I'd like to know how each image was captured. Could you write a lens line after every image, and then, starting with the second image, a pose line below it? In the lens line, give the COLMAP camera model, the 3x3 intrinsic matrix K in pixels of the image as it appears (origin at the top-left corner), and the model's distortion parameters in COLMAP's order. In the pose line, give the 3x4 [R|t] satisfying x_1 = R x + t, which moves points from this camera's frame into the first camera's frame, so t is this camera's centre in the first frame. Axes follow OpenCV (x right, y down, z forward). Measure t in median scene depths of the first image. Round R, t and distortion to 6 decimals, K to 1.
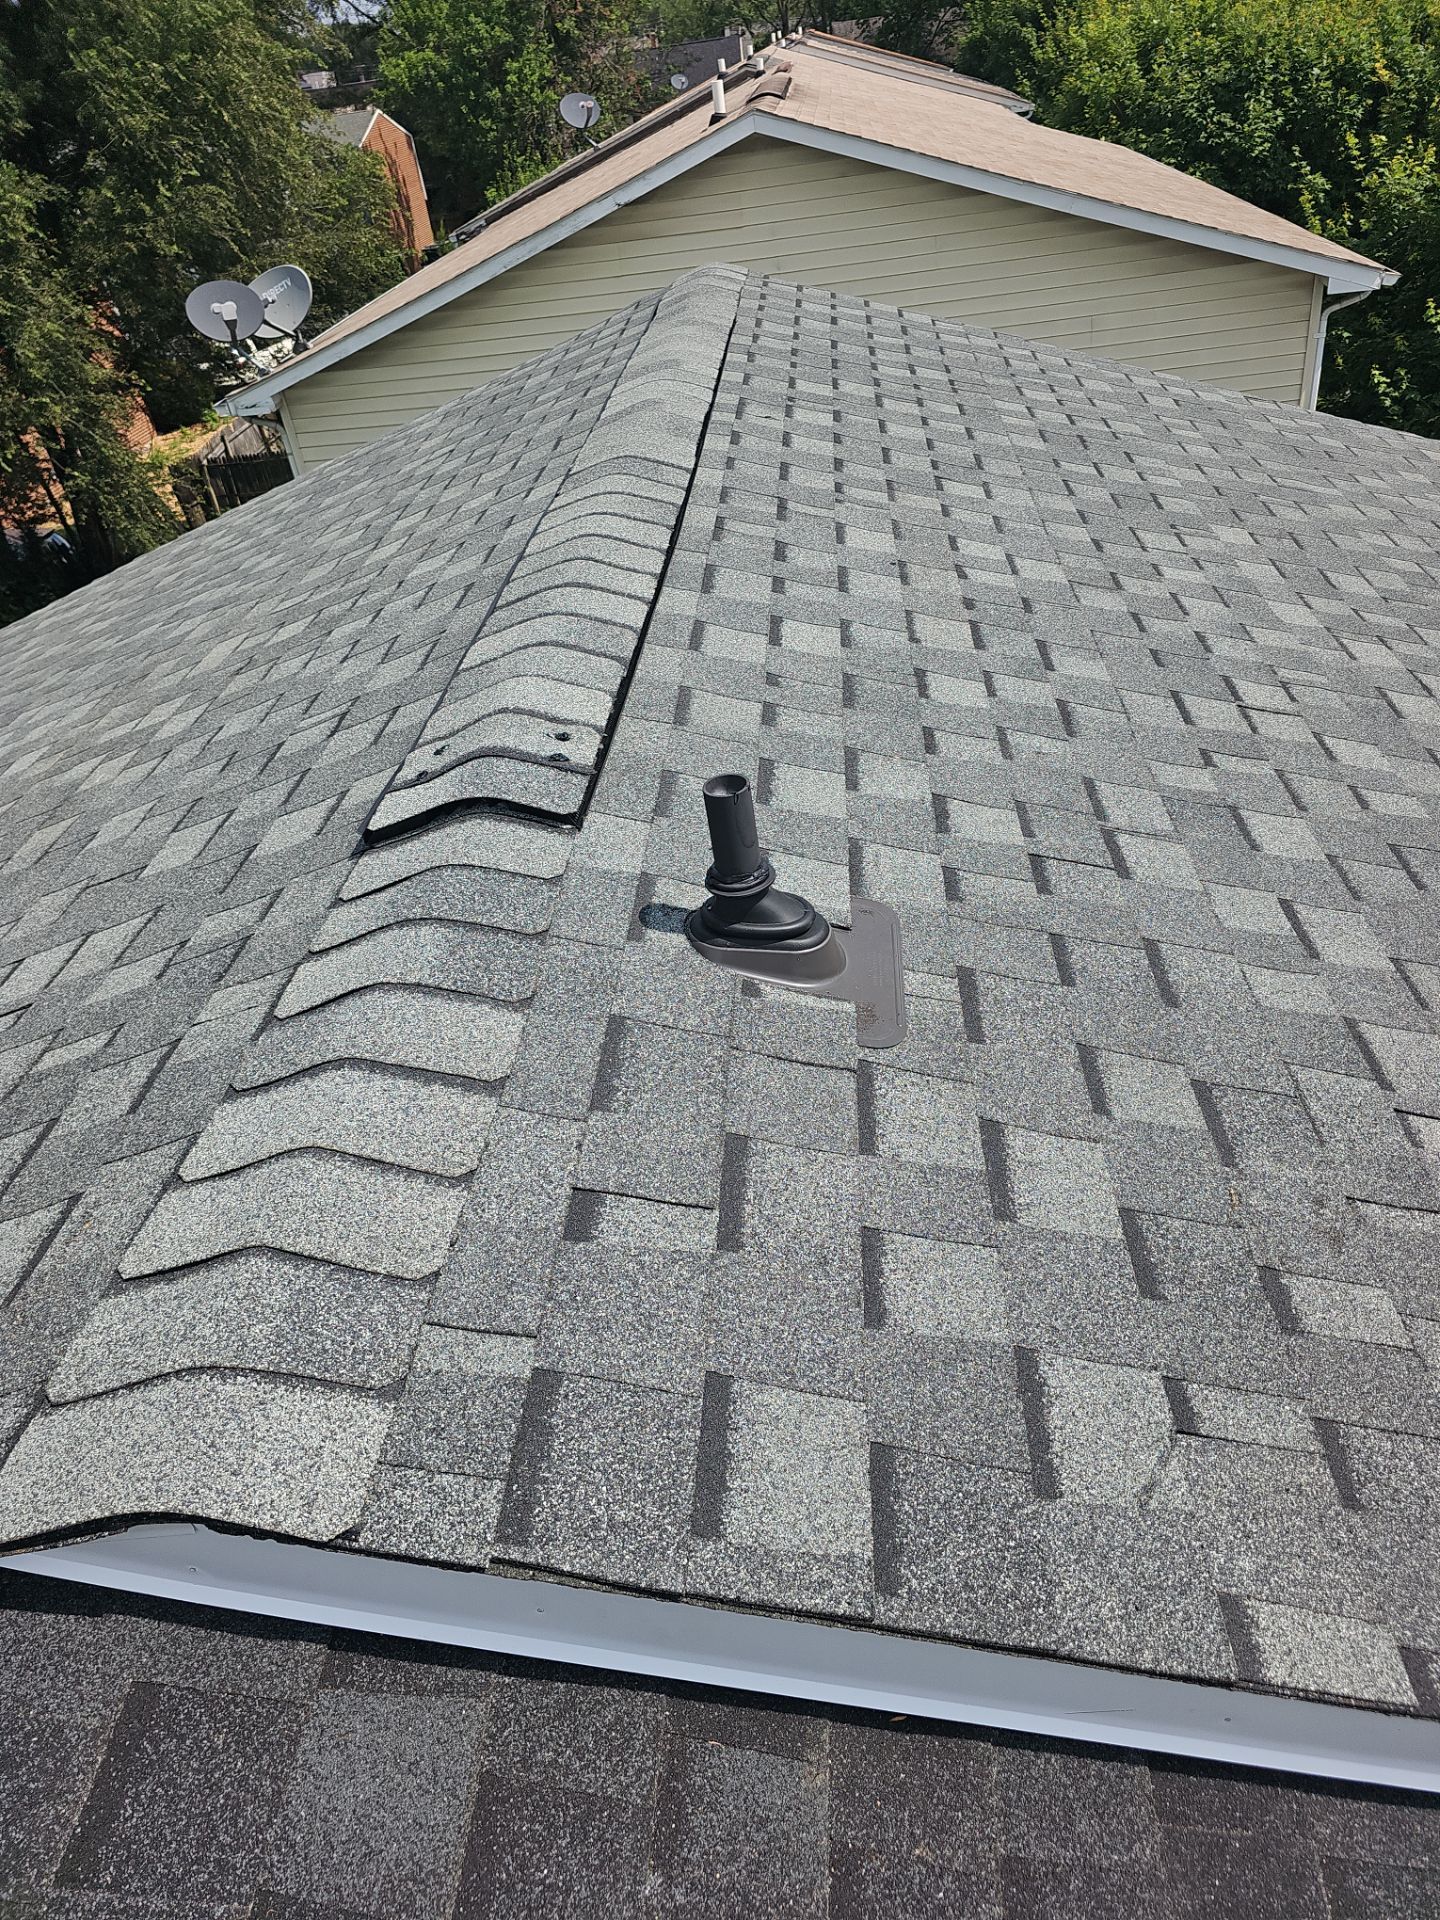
lens RADIAL K [[1314.3, 0, 742.9], [0, 1314.3, 954.5], [0, 0, 1]] dist [0.099789, -0.121652]
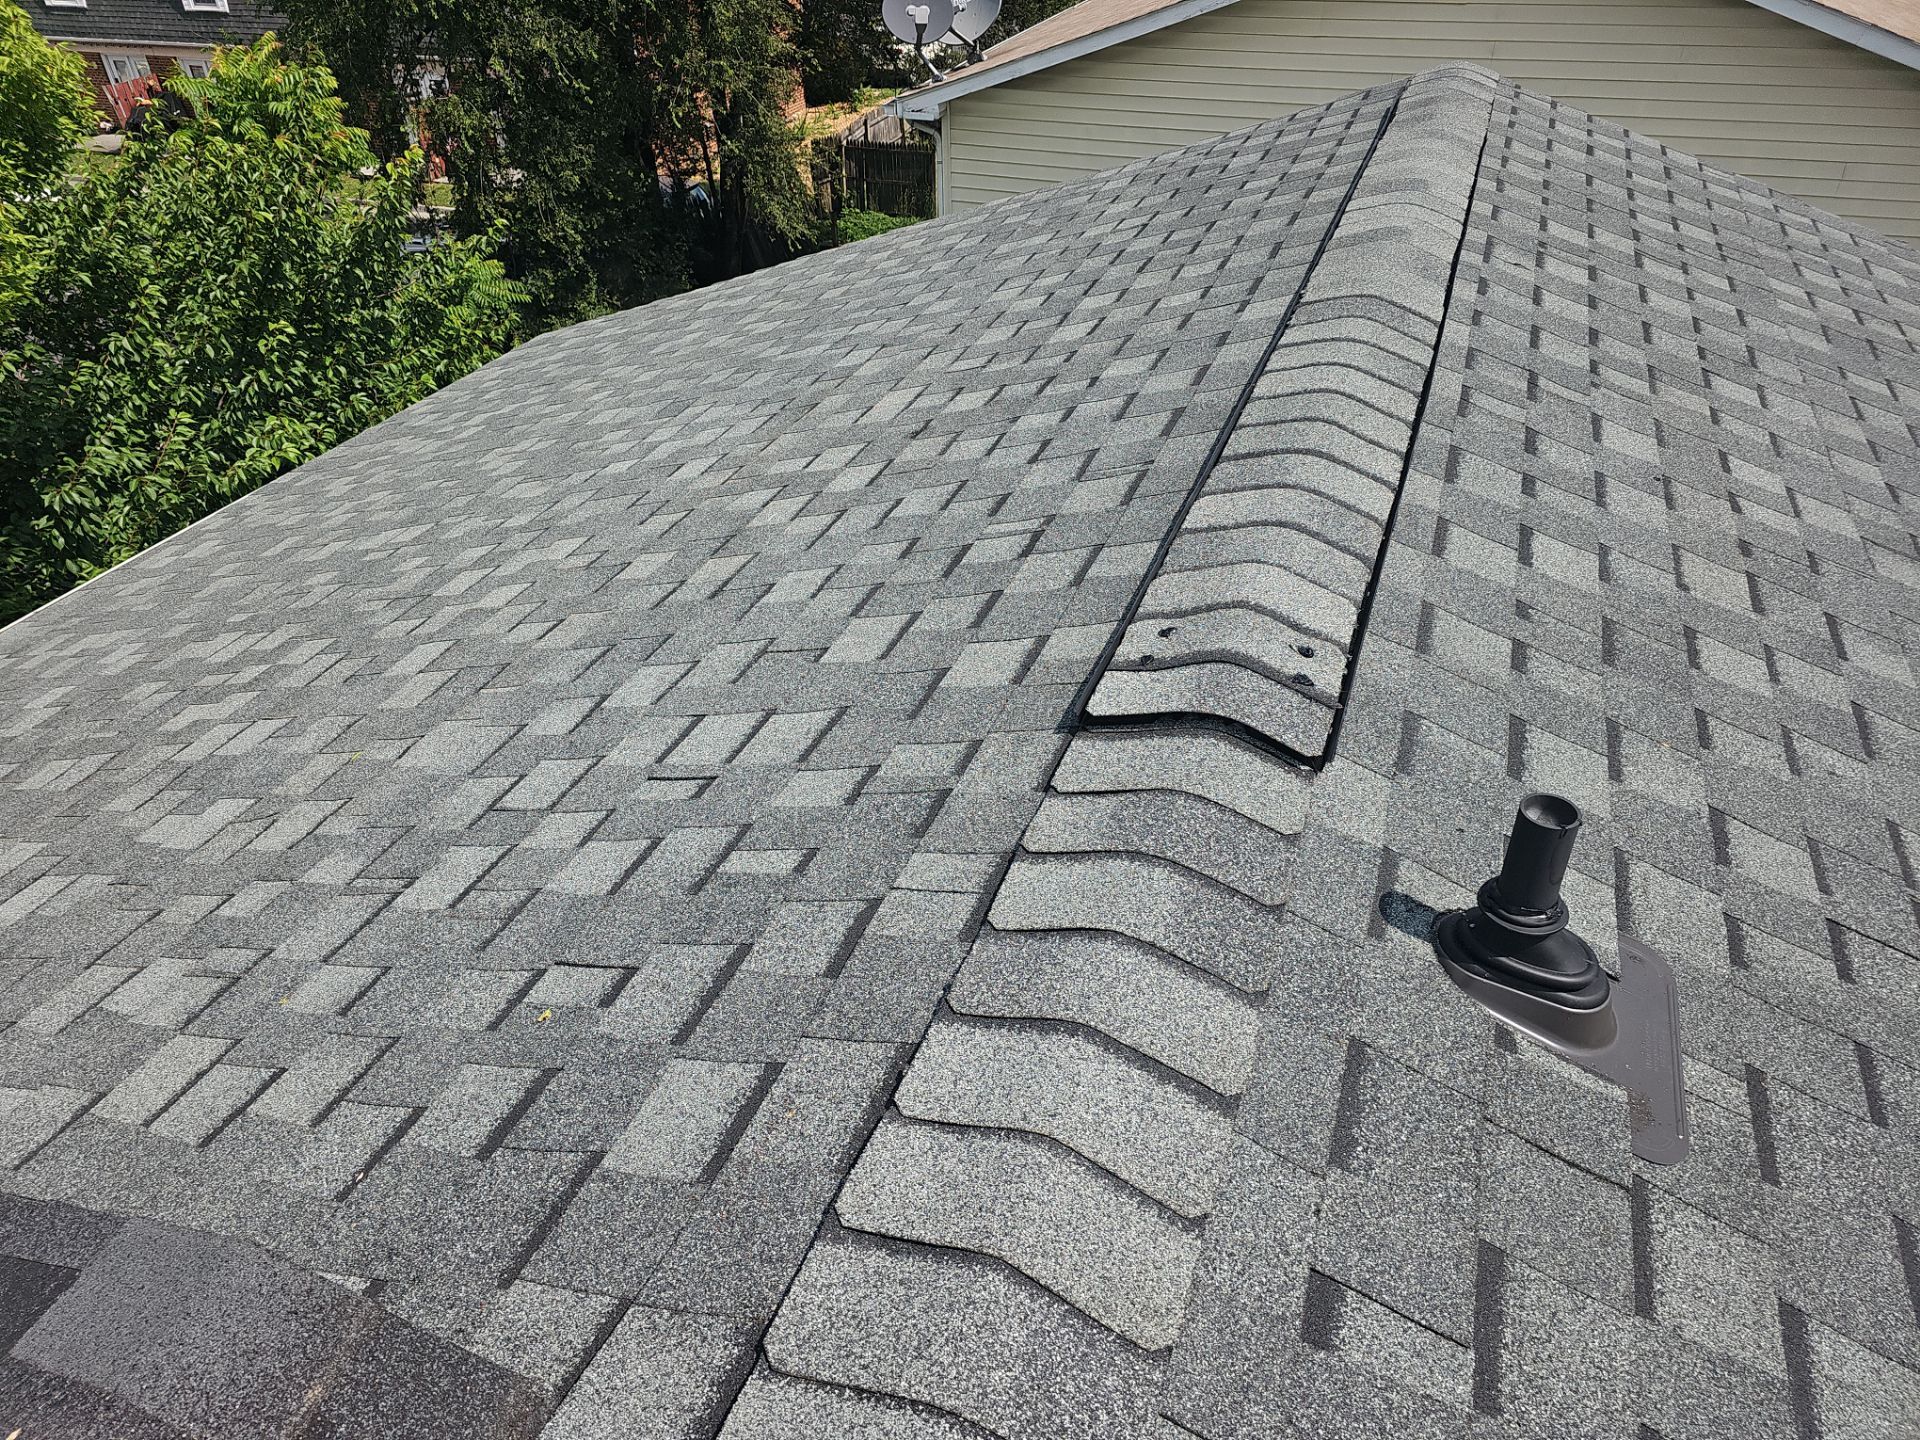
lens RADIAL K [[1304.7, 0, 934.3], [0, 1304.7, 737.7], [0, 0, 1]] dist [0.053934, -0.042213]
pose [[0.944905, 0.257330, -0.202325, -0.151251], [-0.248860, 0.966241, 0.066691, -0.087140], [0.212656, -0.012666, 0.977045, 0.050791]]
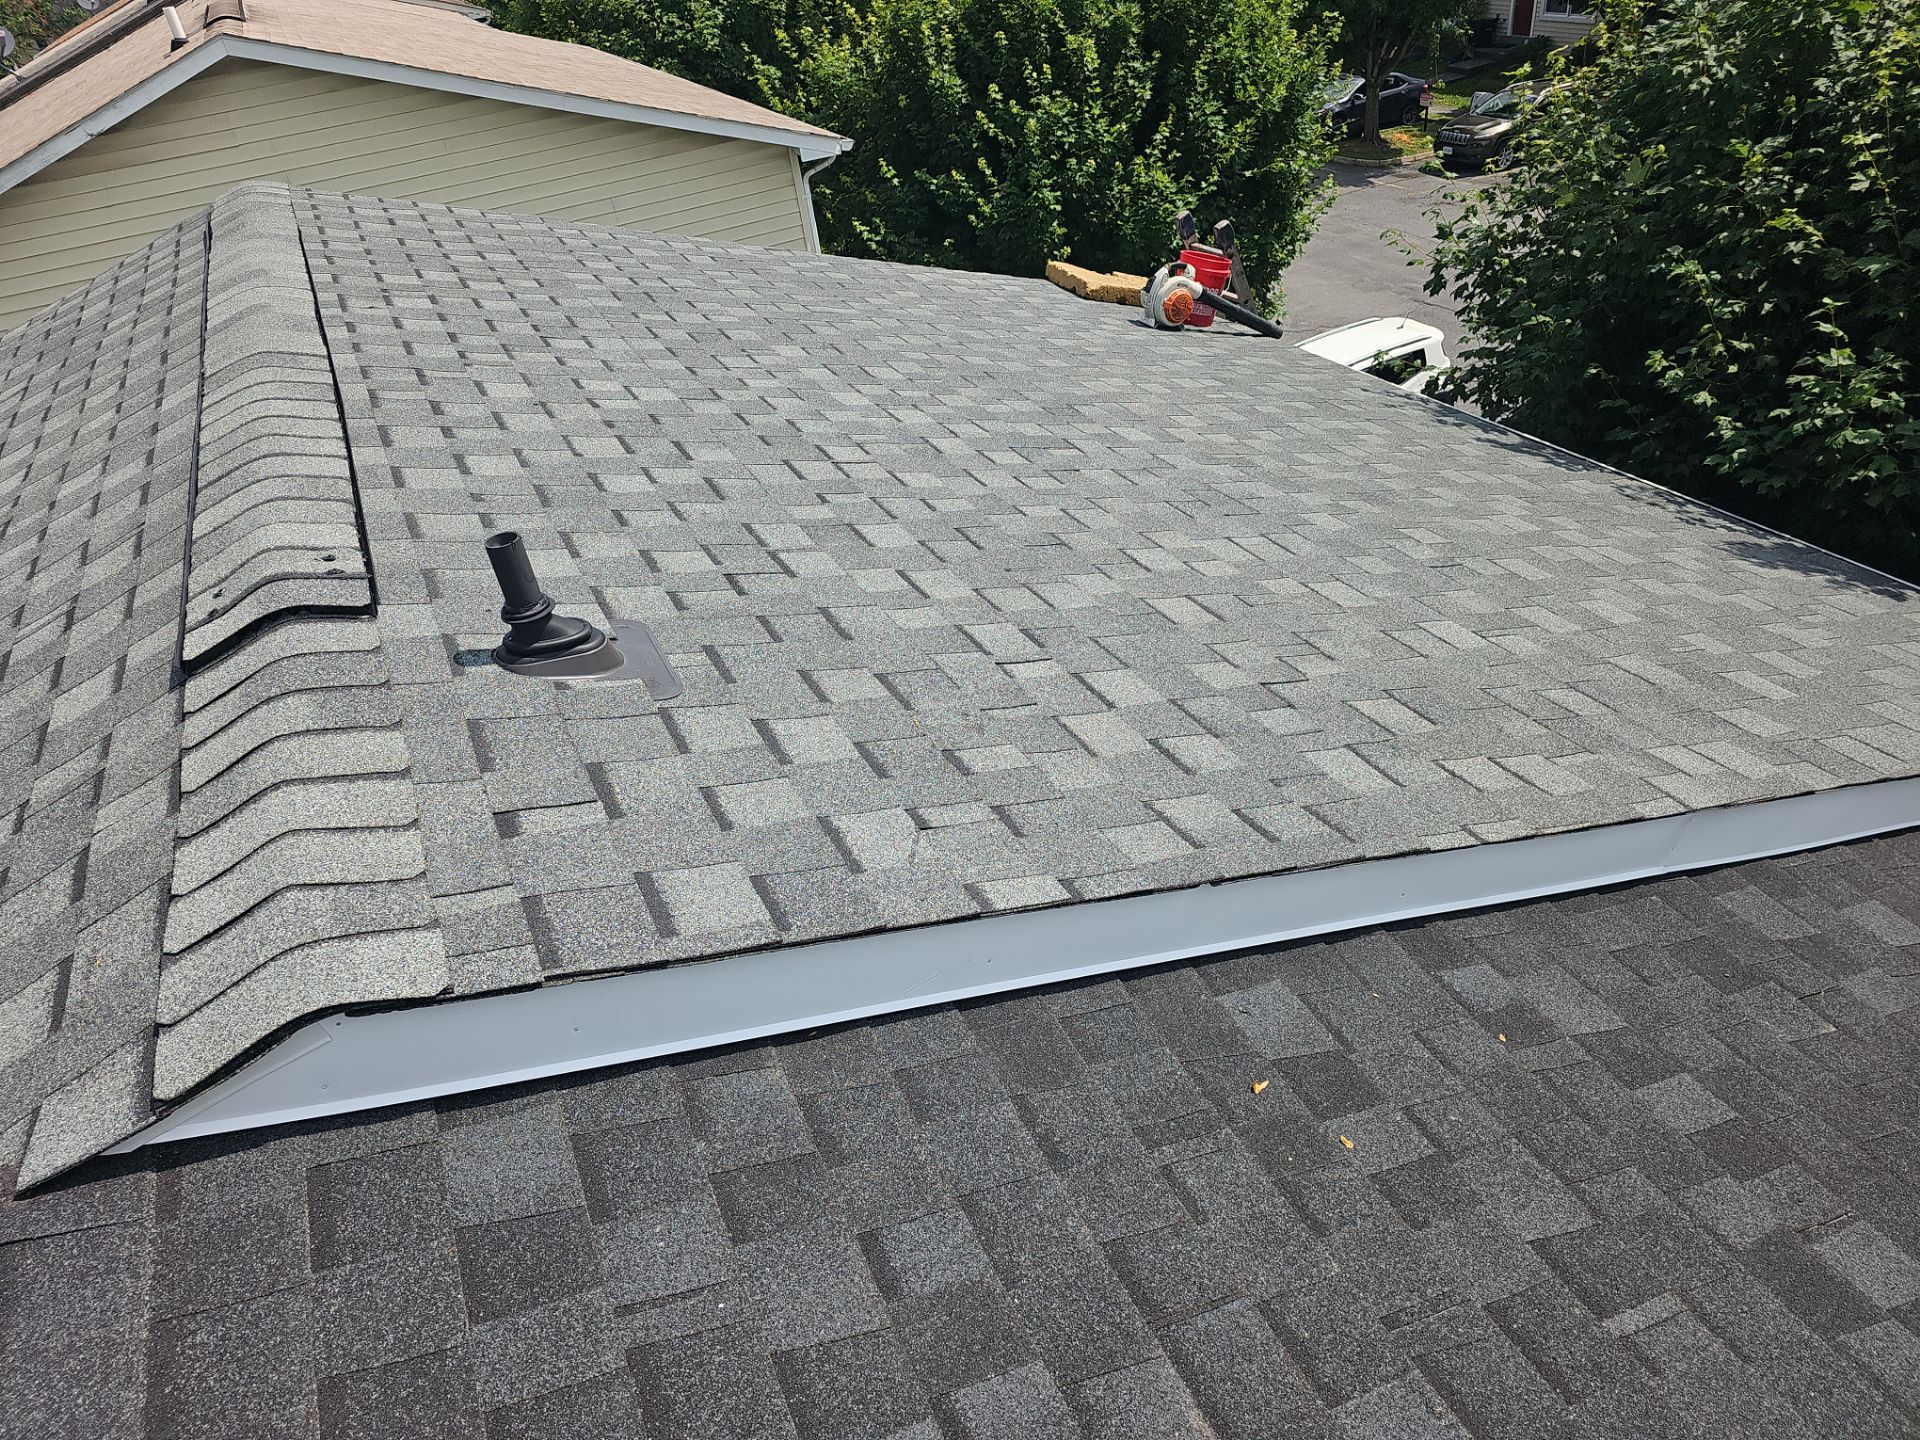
lens RADIAL K [[1304.7, 0, 934.3], [0, 1304.7, 737.7], [0, 0, 1]] dist [0.053934, -0.042213]
pose [[0.889814, -0.257527, 0.376711, -0.117315], [0.279146, 0.960244, -0.002919, 0.127053], [-0.360983, 0.107754, 0.926326, -0.255238]]
